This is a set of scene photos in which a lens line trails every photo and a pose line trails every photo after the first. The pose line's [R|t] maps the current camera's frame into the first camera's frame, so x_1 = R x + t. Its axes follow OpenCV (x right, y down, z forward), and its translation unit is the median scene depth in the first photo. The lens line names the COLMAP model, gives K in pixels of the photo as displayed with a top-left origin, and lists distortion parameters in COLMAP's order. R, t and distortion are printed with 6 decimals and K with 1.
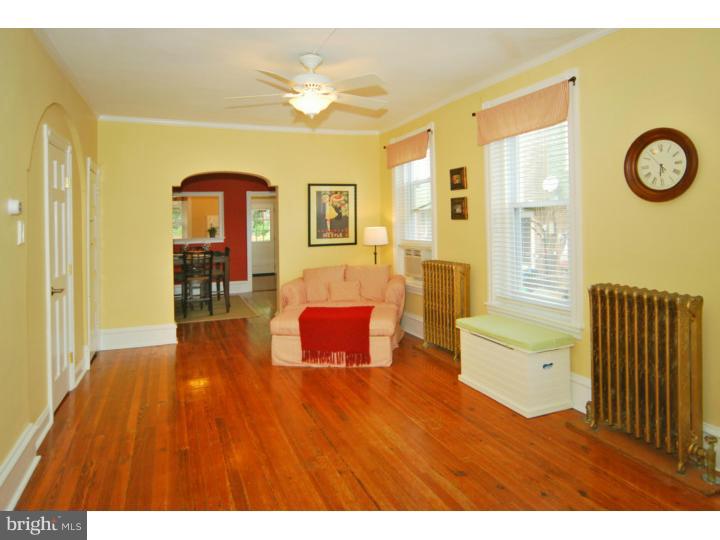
lens RADIAL K [[454.7, 0, 361.1], [0, 454.7, 220.9], [0, 0, 1]] dist [-0.001036, -0.001207]
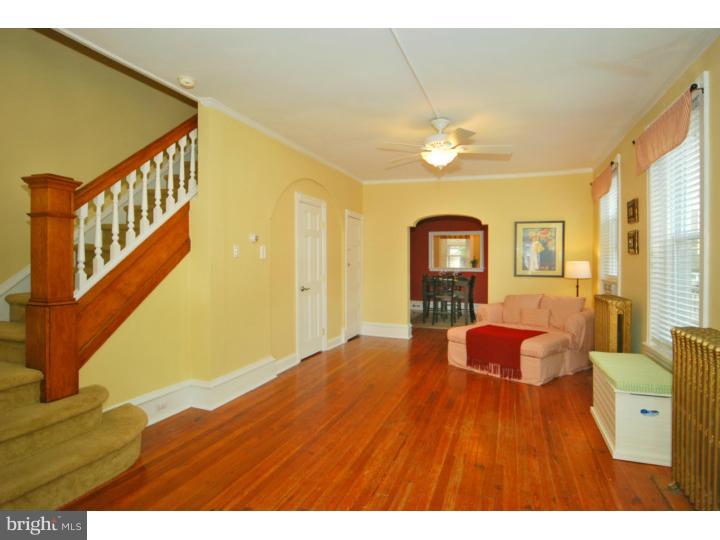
lens RADIAL K [[390.5, 0, 397.2], [0, 390.5, 267.7], [0, 0, 1]] dist [-0.003554, 0.000022]
pose [[0.773637, 0.040767, -0.632316, 0.383546], [-0.025146, 0.999117, 0.033649, 0.011639], [0.633130, -0.010132, 0.773979, 0.058365]]
